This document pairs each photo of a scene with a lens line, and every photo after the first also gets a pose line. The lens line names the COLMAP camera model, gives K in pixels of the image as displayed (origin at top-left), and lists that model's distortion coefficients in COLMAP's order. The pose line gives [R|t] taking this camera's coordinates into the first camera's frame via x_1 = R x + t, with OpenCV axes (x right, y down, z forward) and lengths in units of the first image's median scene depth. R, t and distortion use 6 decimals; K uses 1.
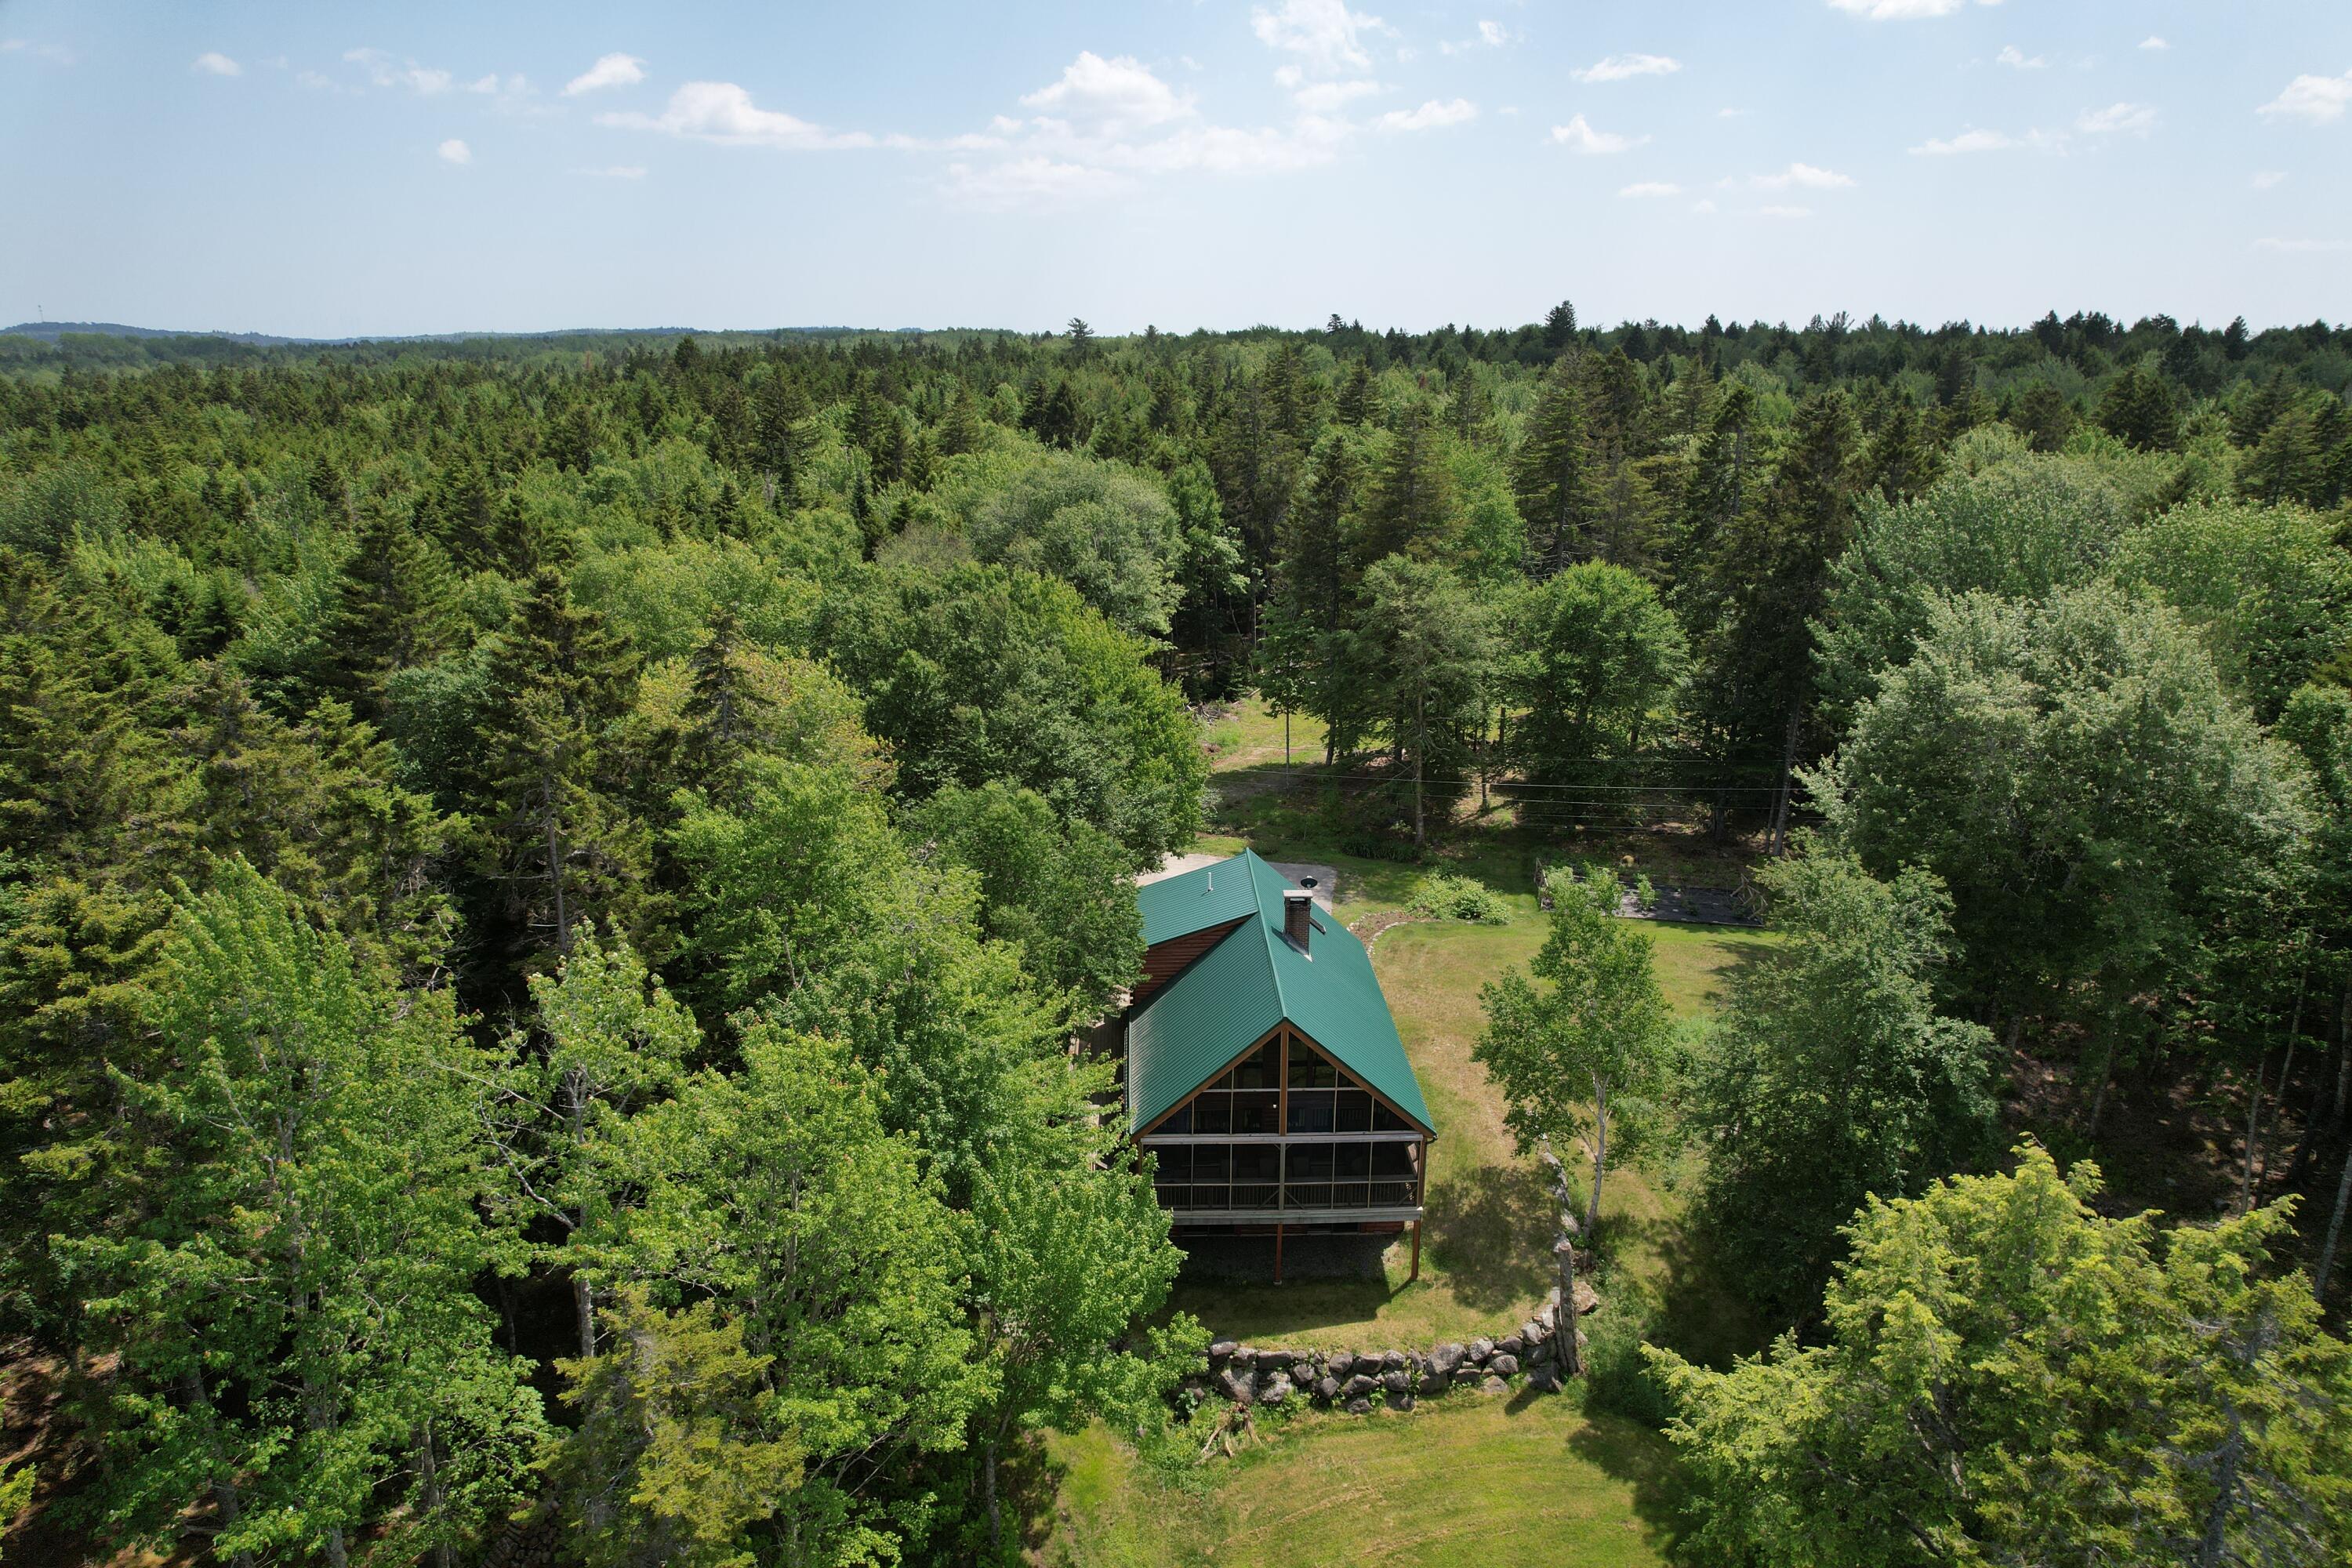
lens RADIAL K [[1511.0, 0, 1178.3], [0, 1511.0, 788.1], [0, 0, 1]] dist [-0.073353, 0.057289]
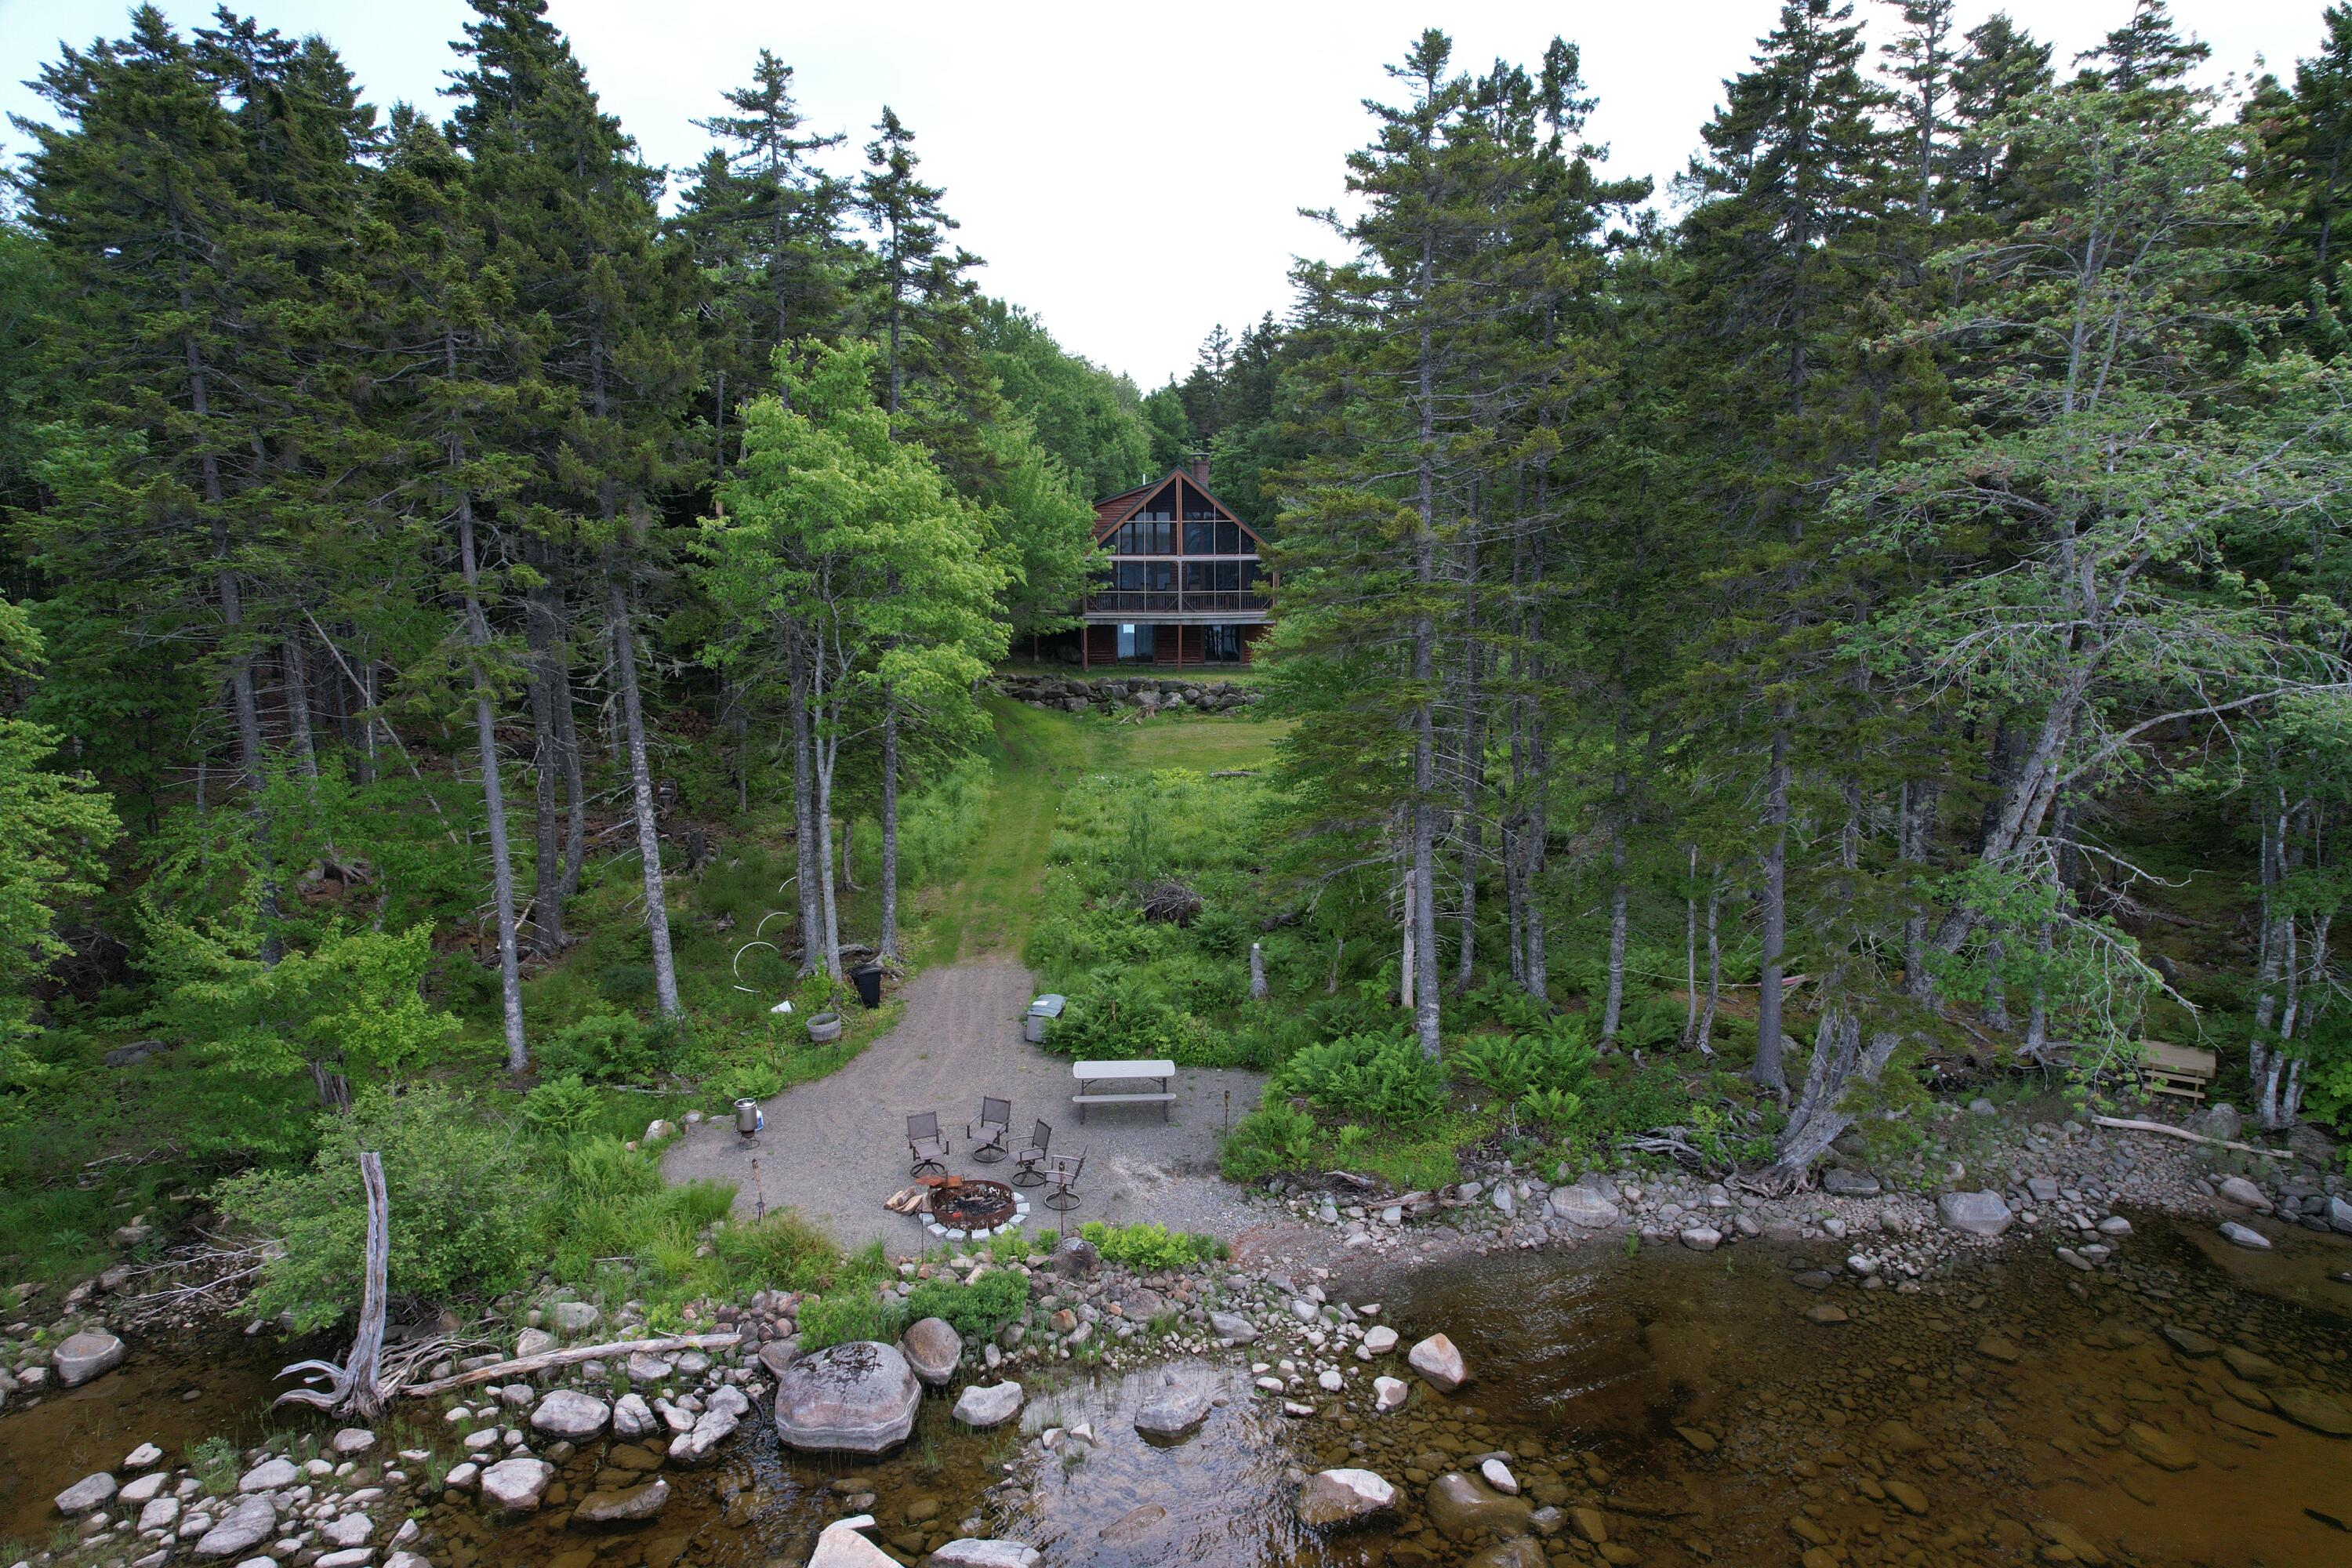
lens RADIAL K [[1511.0, 0, 1187.3], [0, 1511.0, 803.9], [0, 0, 1]] dist [-0.073353, 0.057289]
pose [[0.999933, -0.006321, -0.009670, 0.089808], [0.005184, 0.993539, -0.113371, 0.643078], [0.010324, 0.113313, 0.993506, -0.445995]]
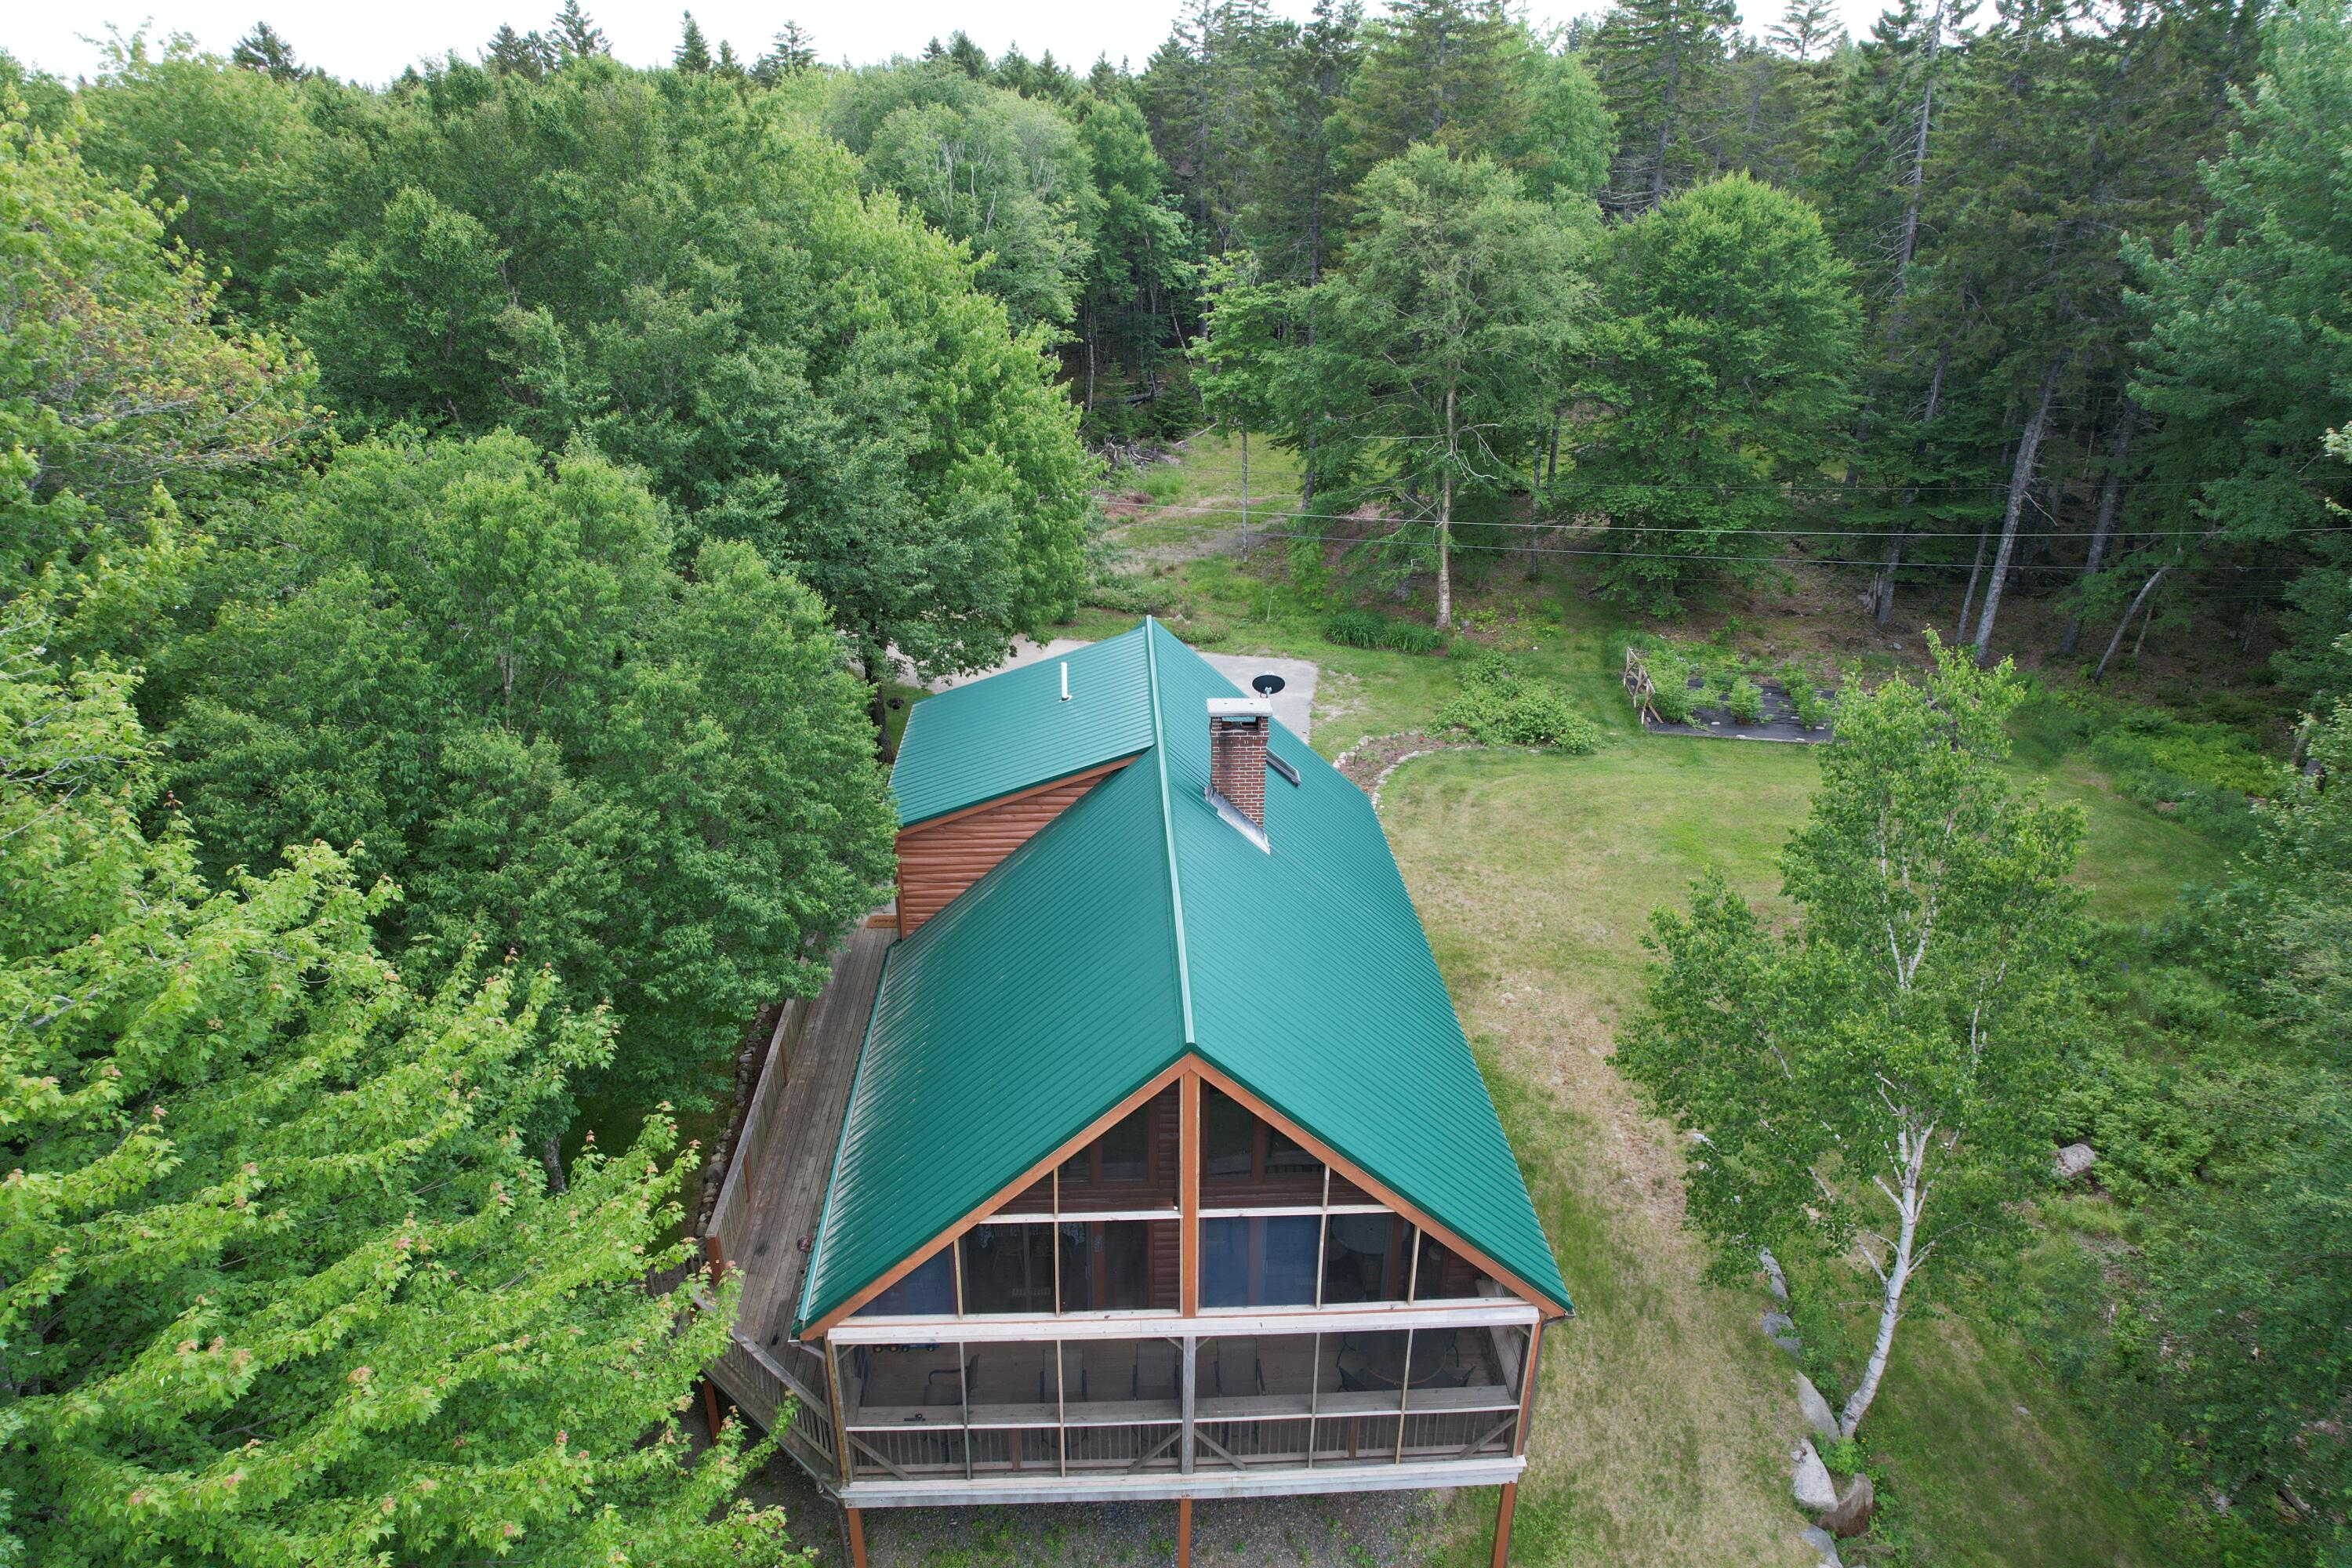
lens RADIAL K [[1511.0, 0, 1177.7], [0, 1511.0, 802.0], [0, 0, 1]] dist [-0.073353, 0.057289]
pose [[0.999829, -0.002882, 0.018254, 0.059763], [0.000355, 0.990584, 0.136905, 0.042217], [-0.018476, -0.136876, 0.990416, 0.627793]]
